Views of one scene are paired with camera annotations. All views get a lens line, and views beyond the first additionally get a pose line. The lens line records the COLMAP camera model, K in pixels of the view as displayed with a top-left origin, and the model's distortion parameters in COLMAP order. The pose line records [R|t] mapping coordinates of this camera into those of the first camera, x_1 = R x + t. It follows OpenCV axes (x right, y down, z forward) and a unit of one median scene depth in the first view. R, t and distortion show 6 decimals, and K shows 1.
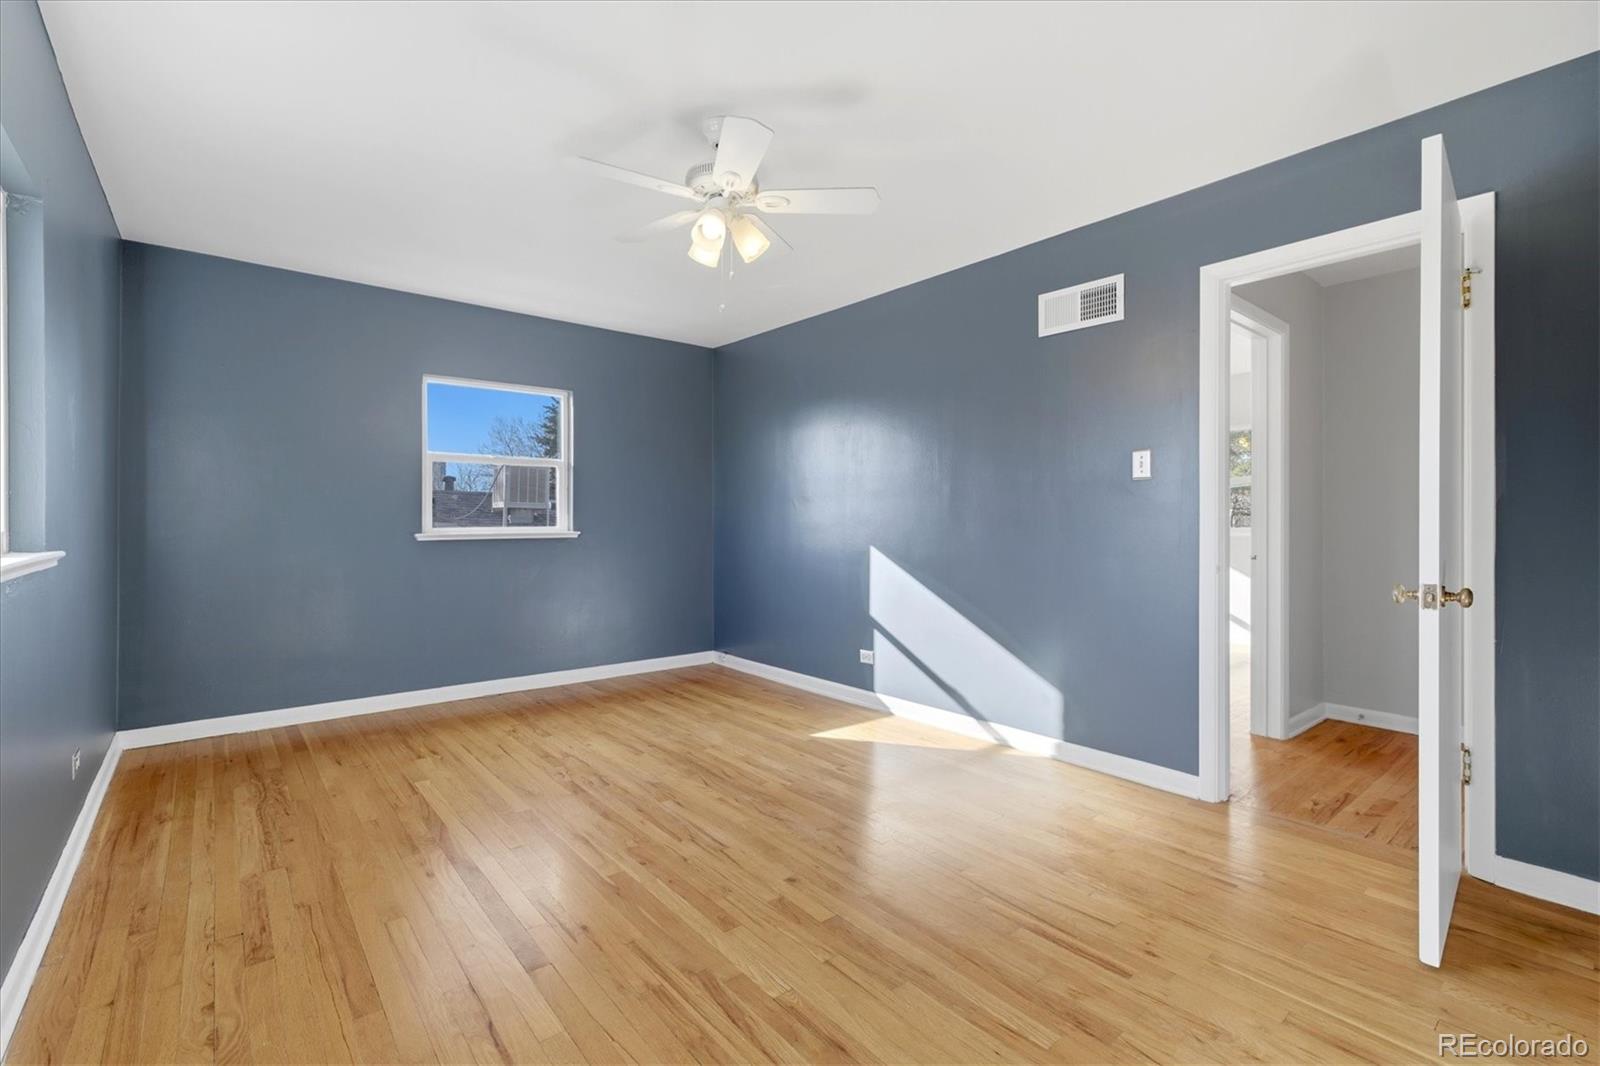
lens RADIAL K [[698.3, 0, 794.4], [0, 698.3, 520.9], [0, 0, 1]] dist [-0.001106, 0.000188]
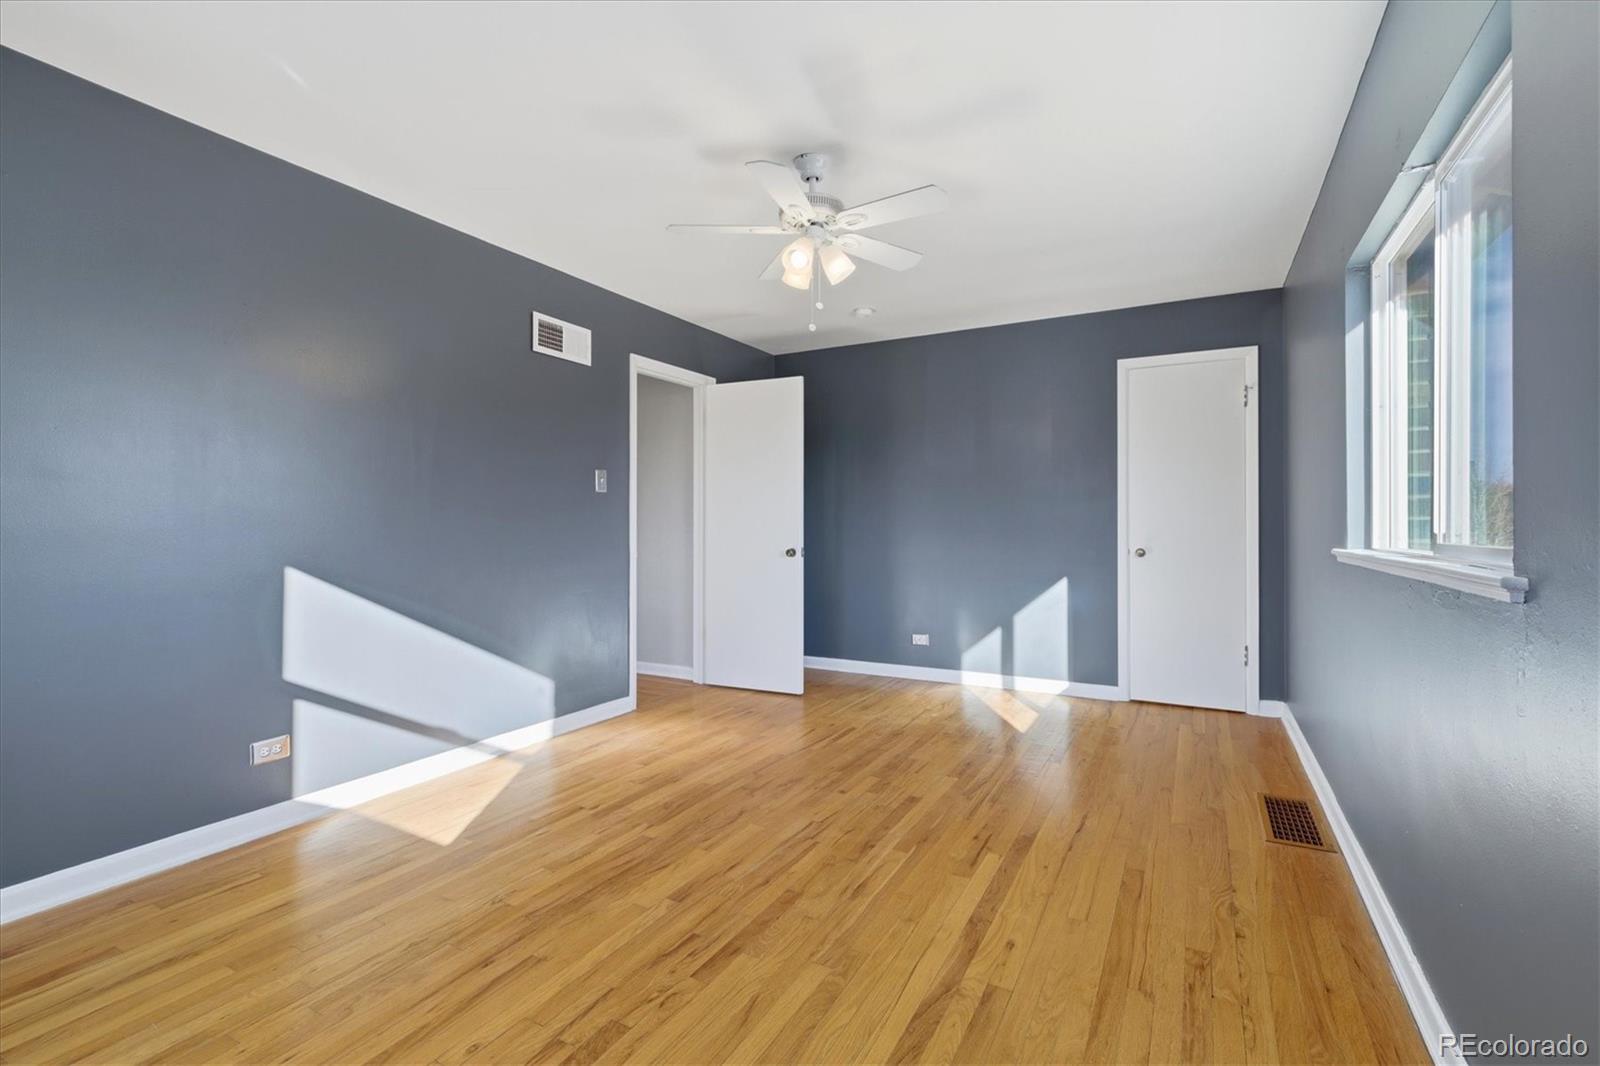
lens RADIAL K [[698.3, 0, 795.8], [0, 698.3, 529.7], [0, 0, 1]] dist [-0.001106, 0.000188]
pose [[-0.346443, -0.009811, 0.938020, -0.956663], [0.000222, 0.999944, 0.010540, -0.005069], [-0.938071, 0.003860, -0.346422, 1.202521]]
